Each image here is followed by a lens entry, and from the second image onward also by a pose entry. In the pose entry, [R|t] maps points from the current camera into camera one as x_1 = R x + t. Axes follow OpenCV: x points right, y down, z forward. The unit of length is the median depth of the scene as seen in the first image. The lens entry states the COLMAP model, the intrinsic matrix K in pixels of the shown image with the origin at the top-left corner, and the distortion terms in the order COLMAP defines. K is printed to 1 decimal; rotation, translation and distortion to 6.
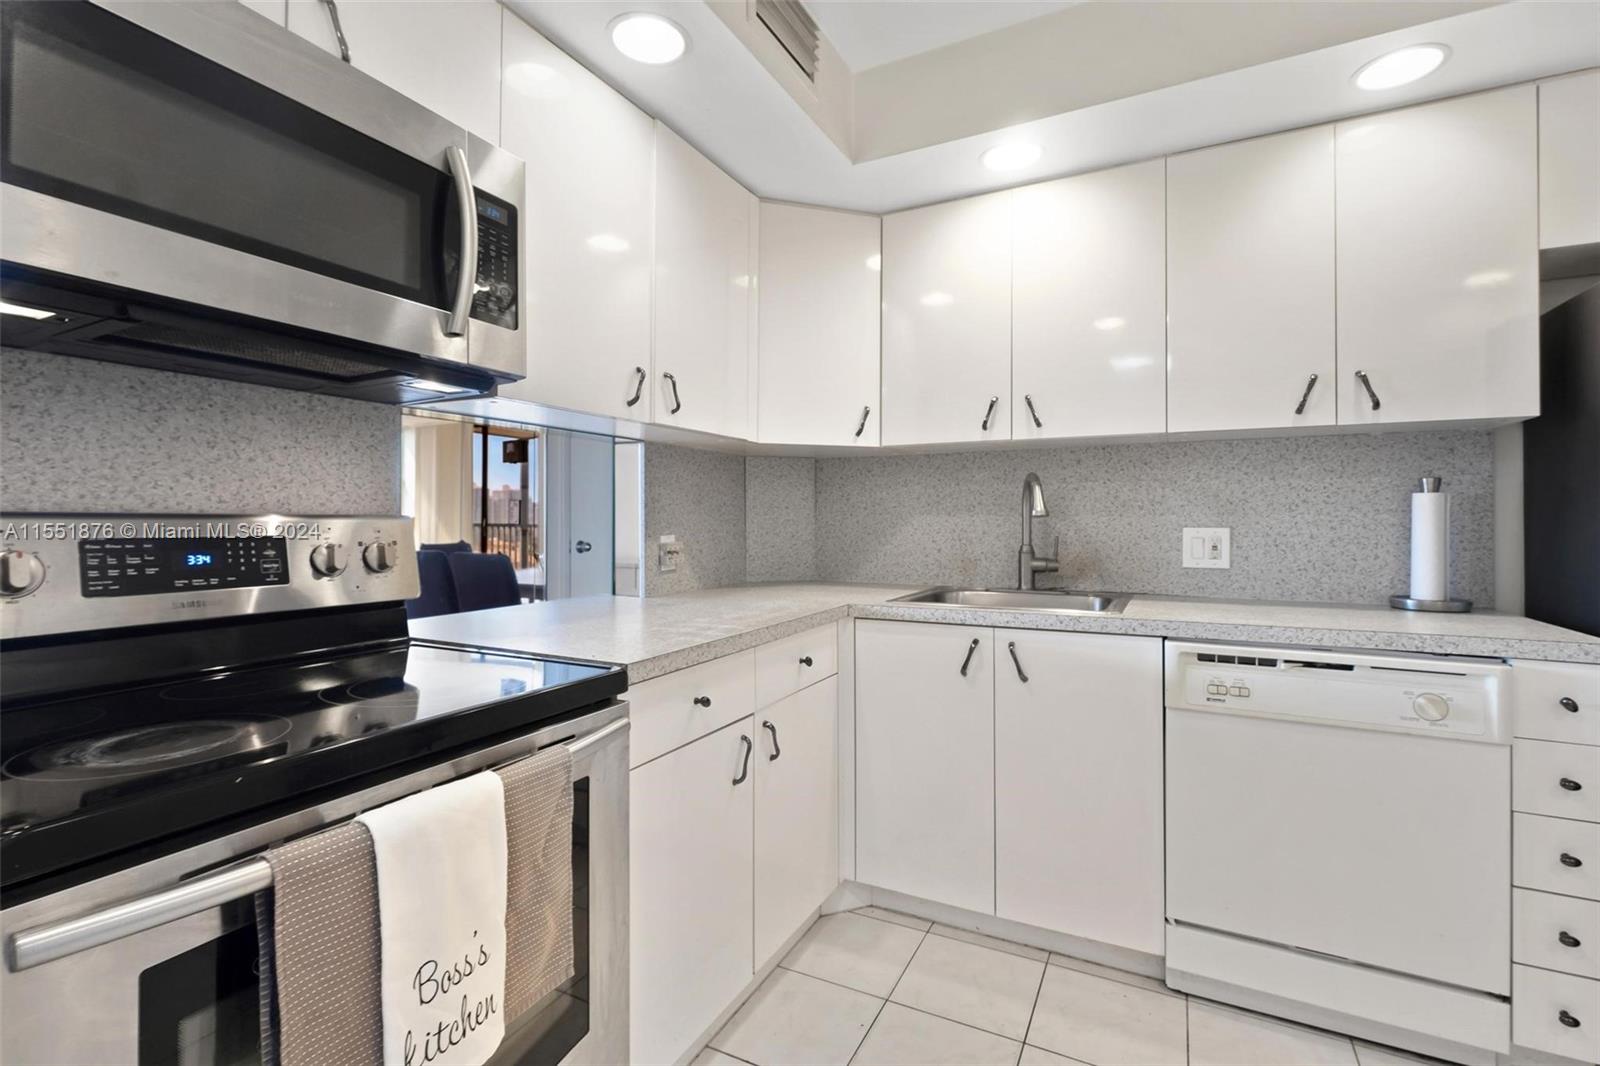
lens RADIAL K [[729.7, 0, 800.0], [0, 729.7, 514.2], [0, 0, 1]] dist [0.003204, -0.001985]
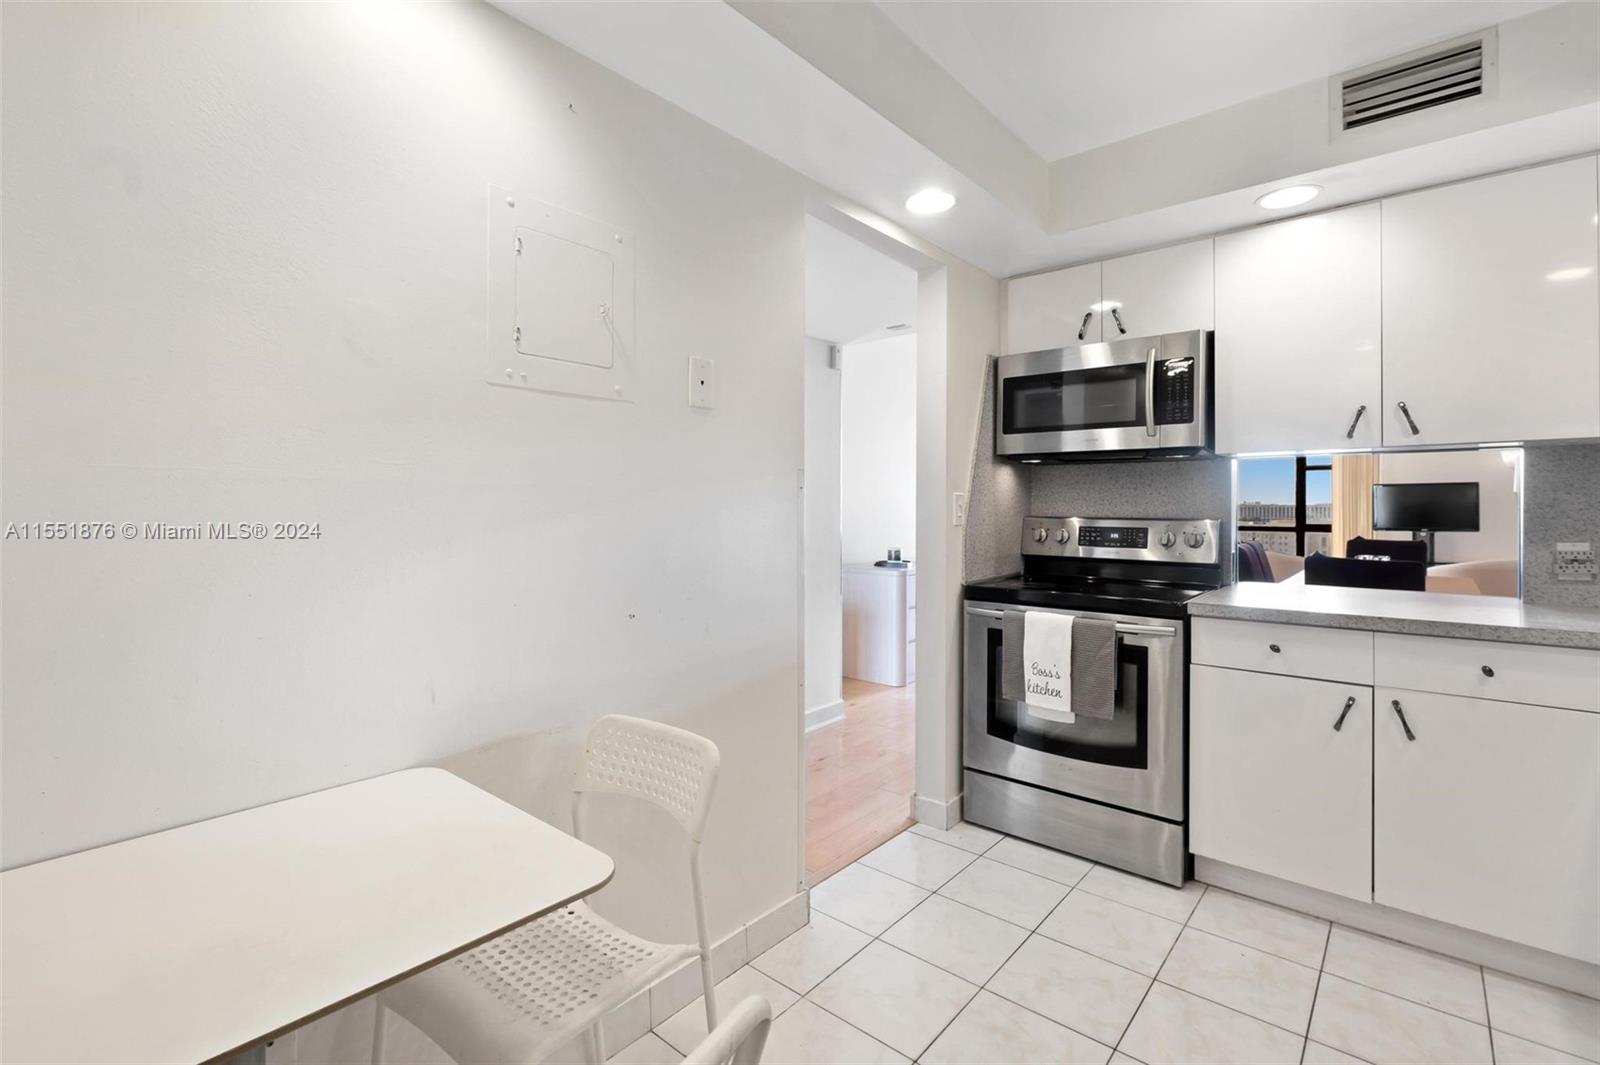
lens RADIAL K [[721.4, 0, 799.0], [0, 721.4, 501.9], [0, 0, 1]] dist [-0.000873, -0.000454]
pose [[-0.230234, -0.006656, -0.973113, 1.160651], [0.004872, 0.999956, -0.007993, -0.025756], [0.973123, -0.006581, -0.230192, 0.305305]]
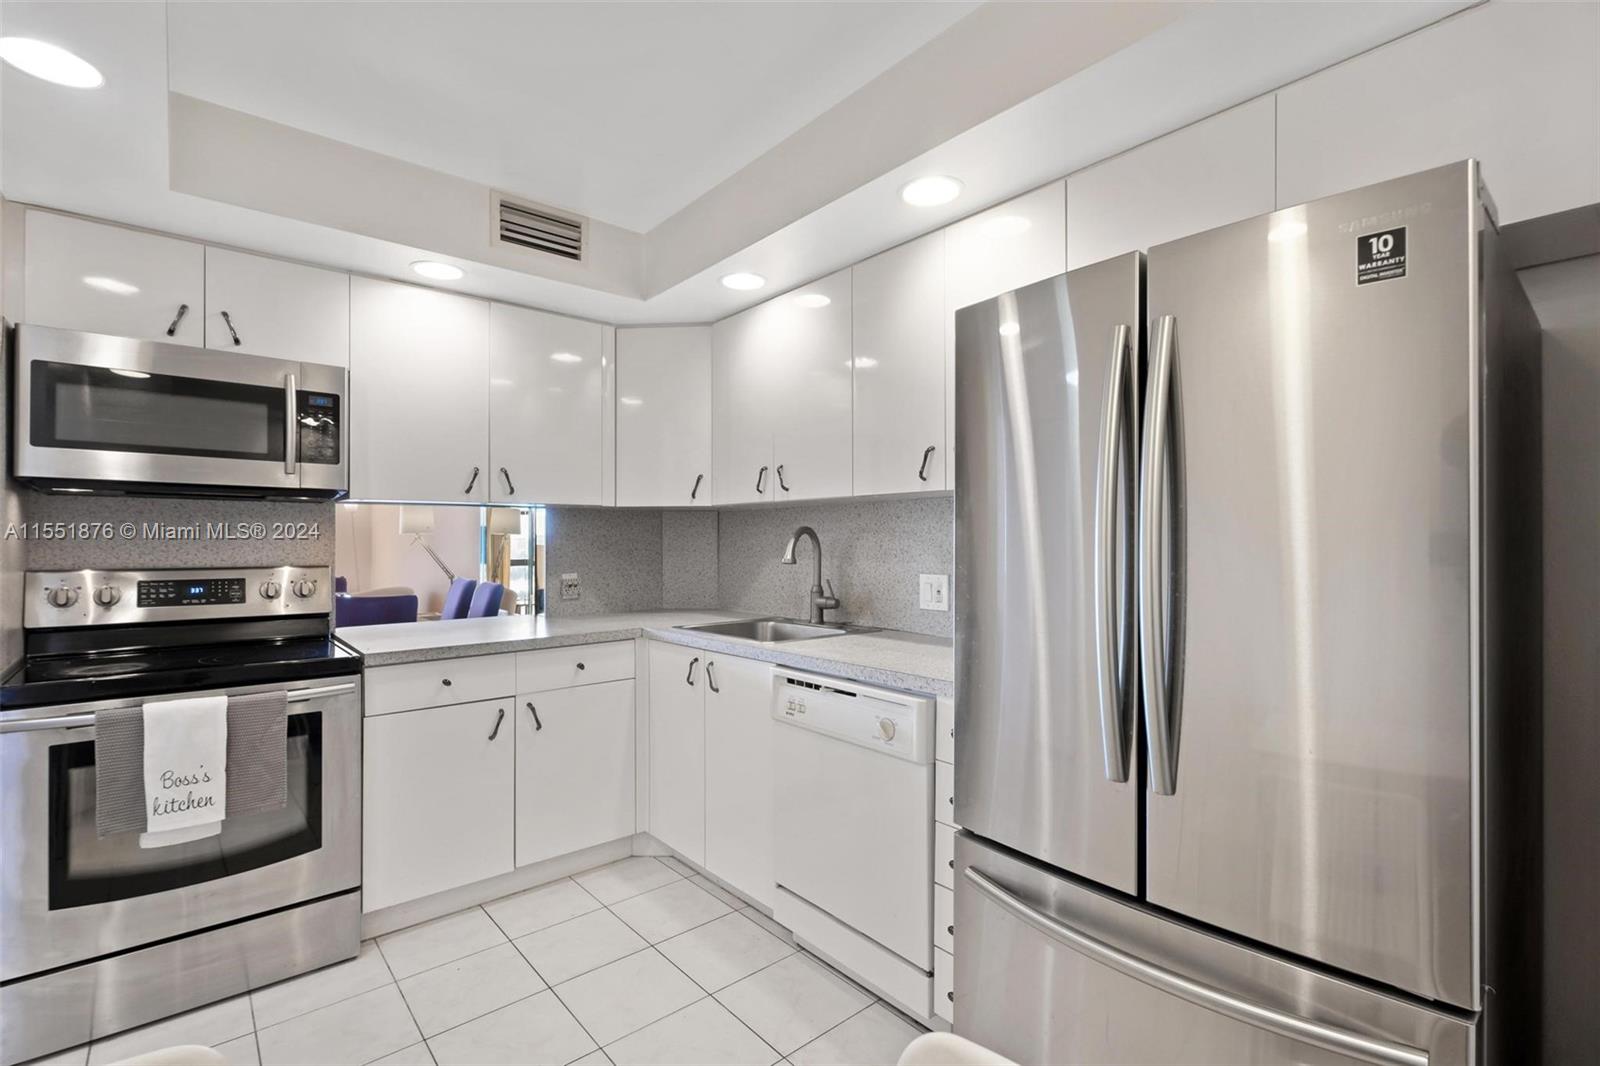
lens RADIAL K [[727.8, 0, 793.3], [0, 727.8, 540.6], [0, 0, 1]] dist [0.000553, -0.000272]
pose [[0.923506, -0.002458, -0.383577, 0.920798], [0.005216, 0.999967, 0.006151, -0.049521], [0.383549, -0.007681, 0.923489, -0.150894]]
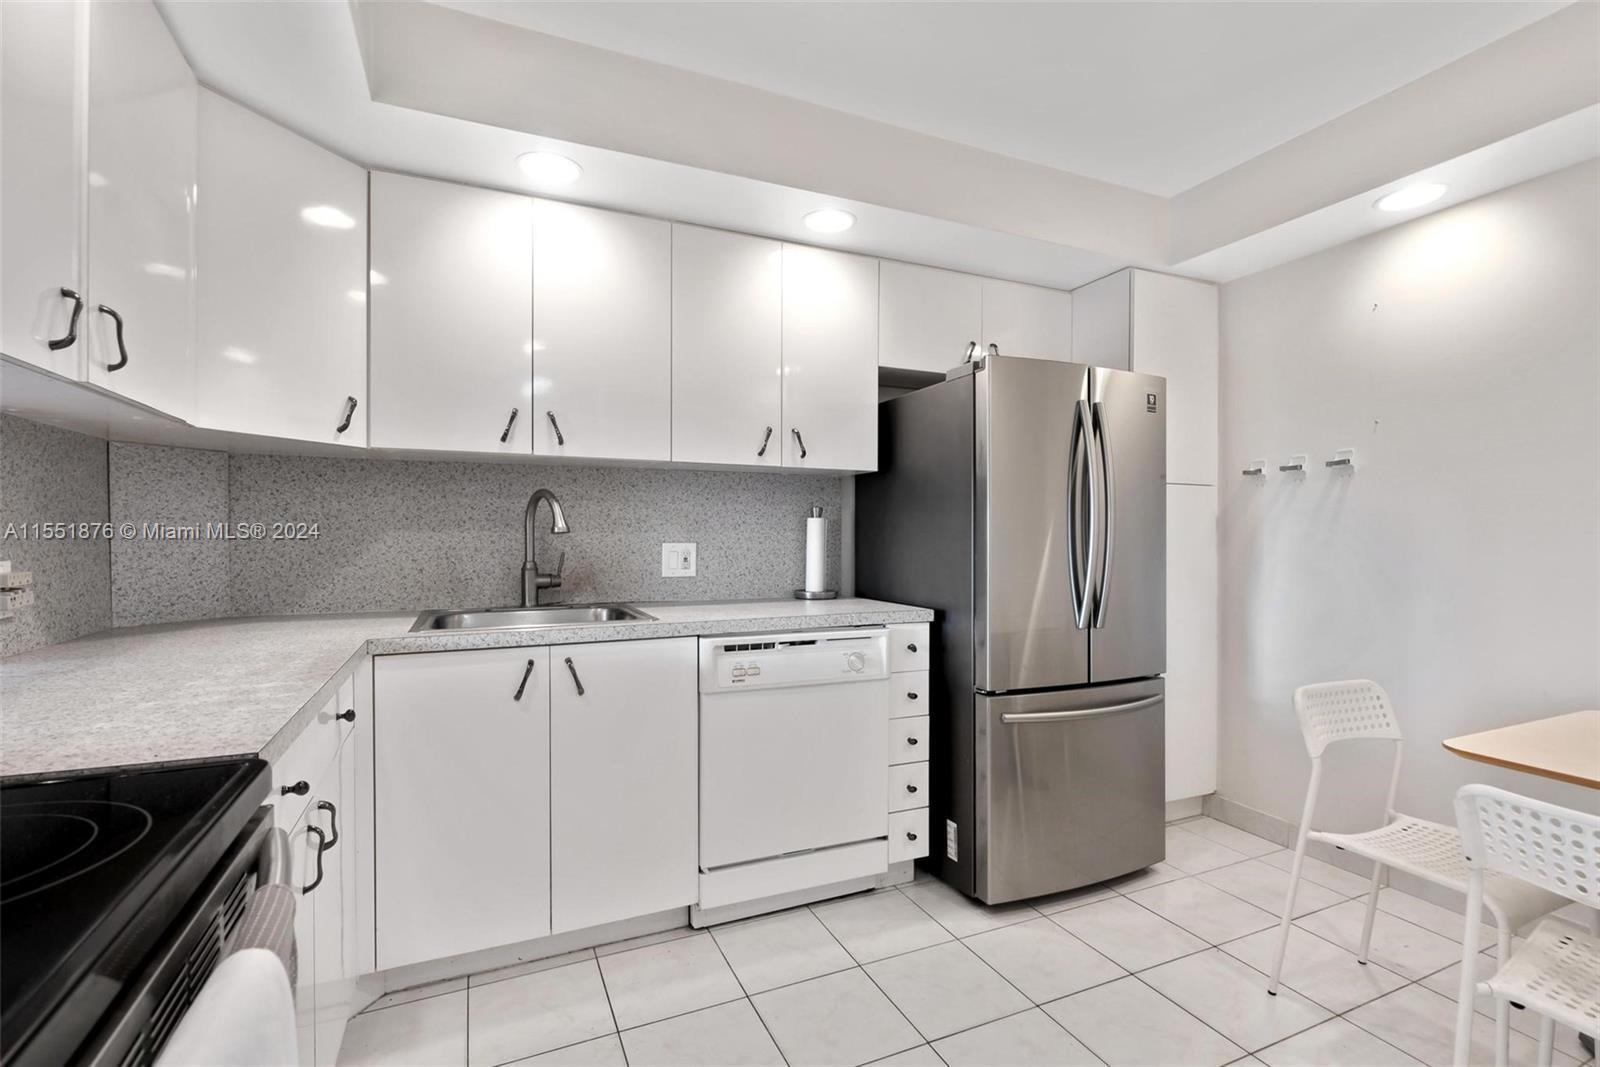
lens RADIAL K [[729.8, 0, 796.6], [0, 729.8, 541.4], [0, 0, 1]] dist [0.000633, -0.000229]
pose [[0.624050, -0.005627, 0.781364, -0.297189], [-0.007810, 0.999879, 0.013439, -0.001707], [-0.781345, -0.014489, 0.623931, 0.126033]]
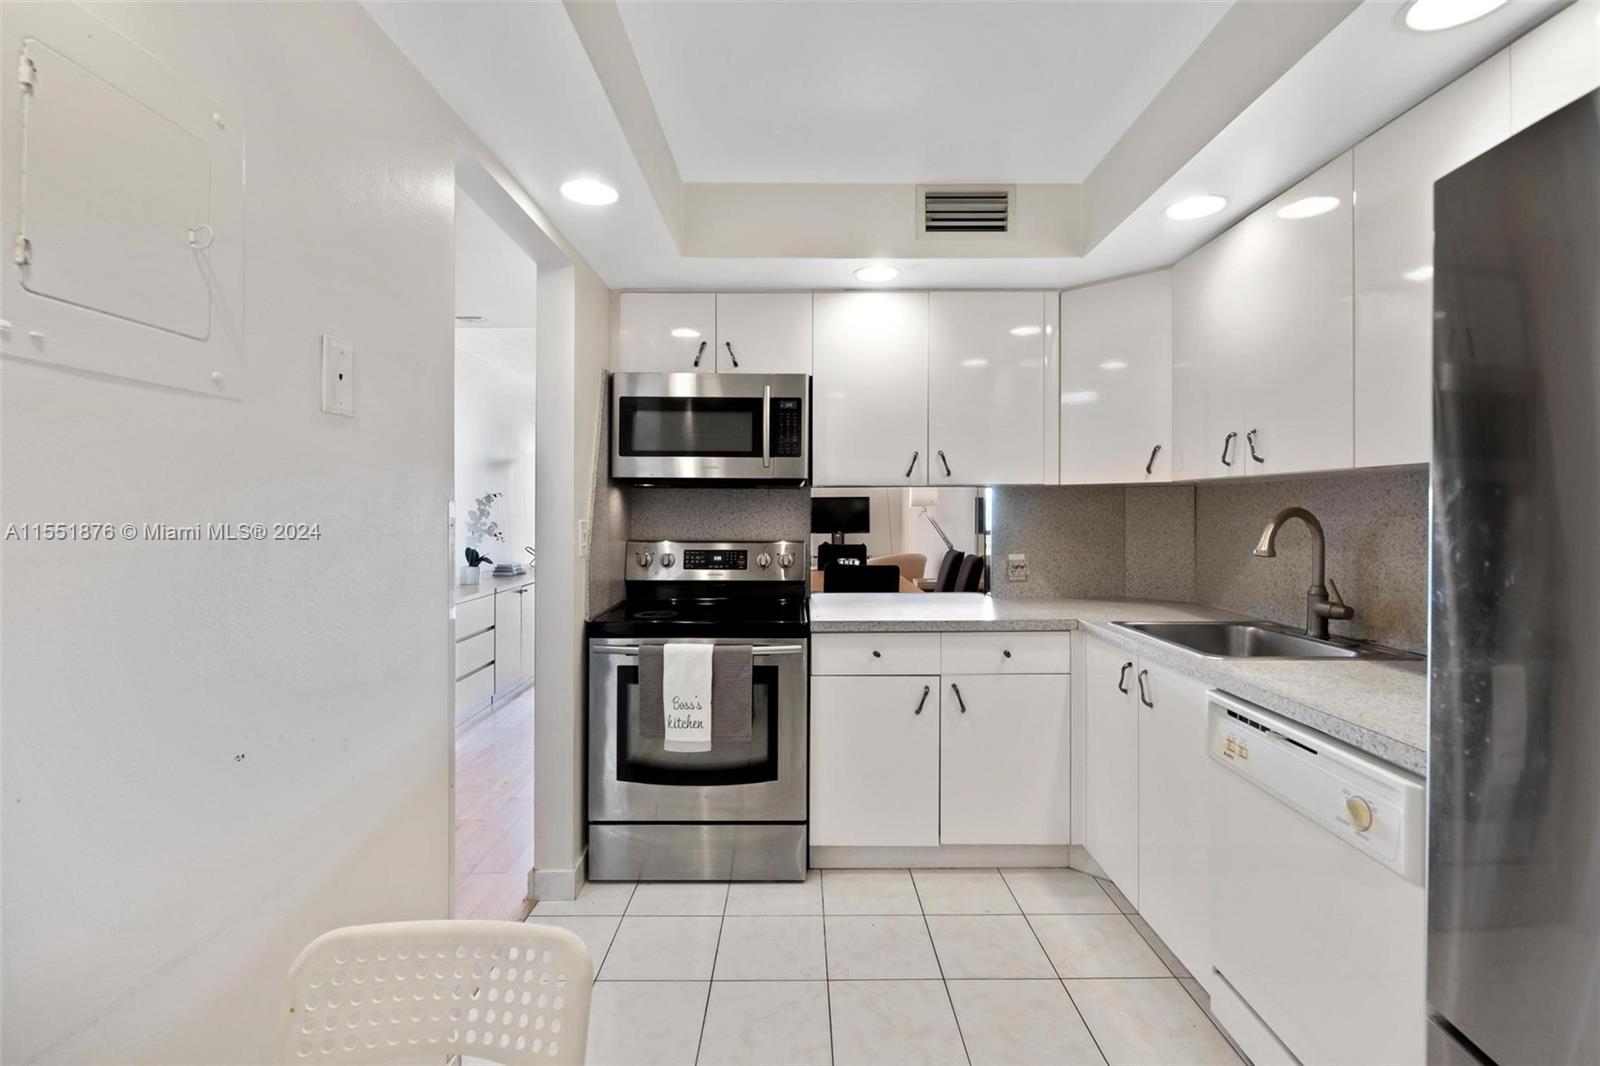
lens RADIAL K [[719.5, 0, 796.8], [0, 719.5, 510.4], [0, 0, 1]] dist [0.000247, -0.000295]
pose [[0.456173, -0.000472, -0.889891, 1.011228], [0.006893, 0.999972, 0.003002, -0.072927], [0.889864, -0.007503, 0.456164, 0.032241]]
